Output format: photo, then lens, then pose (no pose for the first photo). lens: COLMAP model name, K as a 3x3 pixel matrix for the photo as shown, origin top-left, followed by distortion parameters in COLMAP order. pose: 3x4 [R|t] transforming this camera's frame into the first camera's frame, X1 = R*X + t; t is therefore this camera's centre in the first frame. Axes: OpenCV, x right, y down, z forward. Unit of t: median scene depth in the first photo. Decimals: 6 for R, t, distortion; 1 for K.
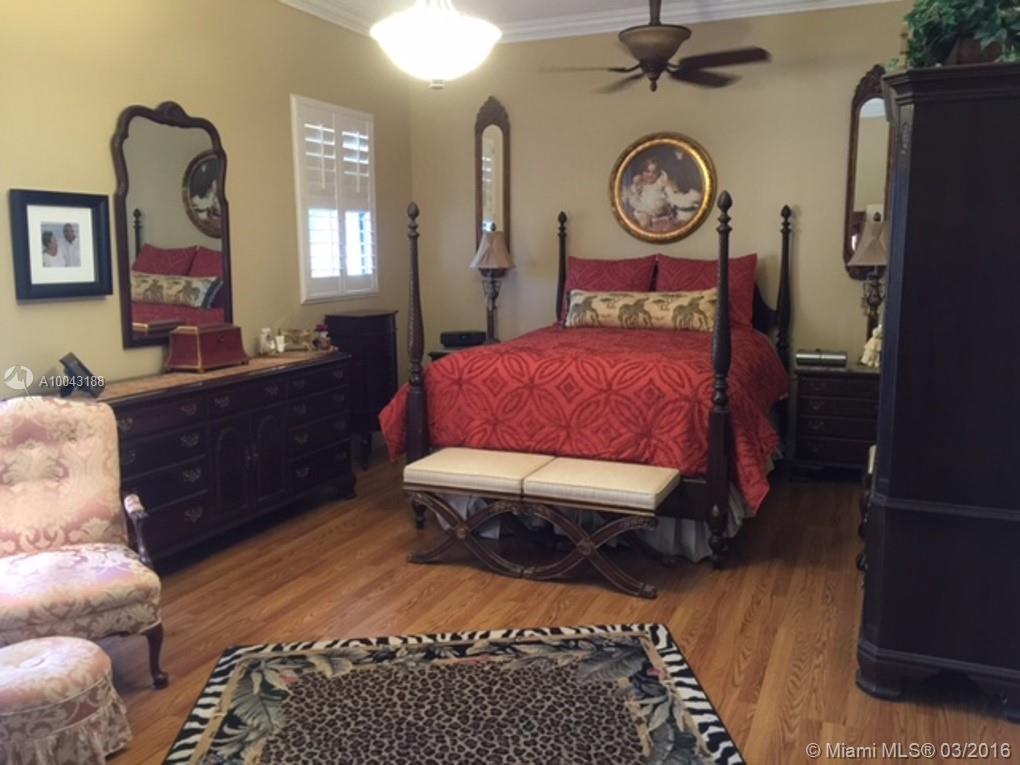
lens RADIAL K [[855.9, 0, 517.3], [0, 855.9, 379.1], [0, 0, 1]] dist [0.035642, -0.067274]
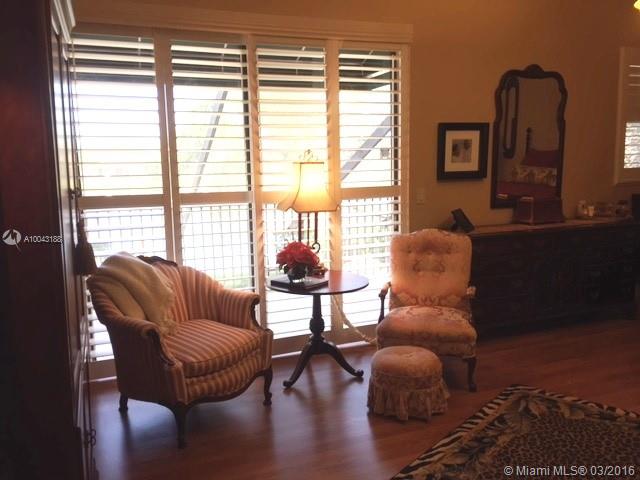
lens RADIAL K [[537.0, 0, 323.1], [0, 537.0, 238.1], [0, 0, 1]] dist [0.035642, -0.067274]
pose [[0.687129, 0.095124, -0.720281, 0.156155], [-0.087358, 0.995017, 0.048070, 0.004237], [0.721265, 0.029892, 0.692014, -0.035249]]
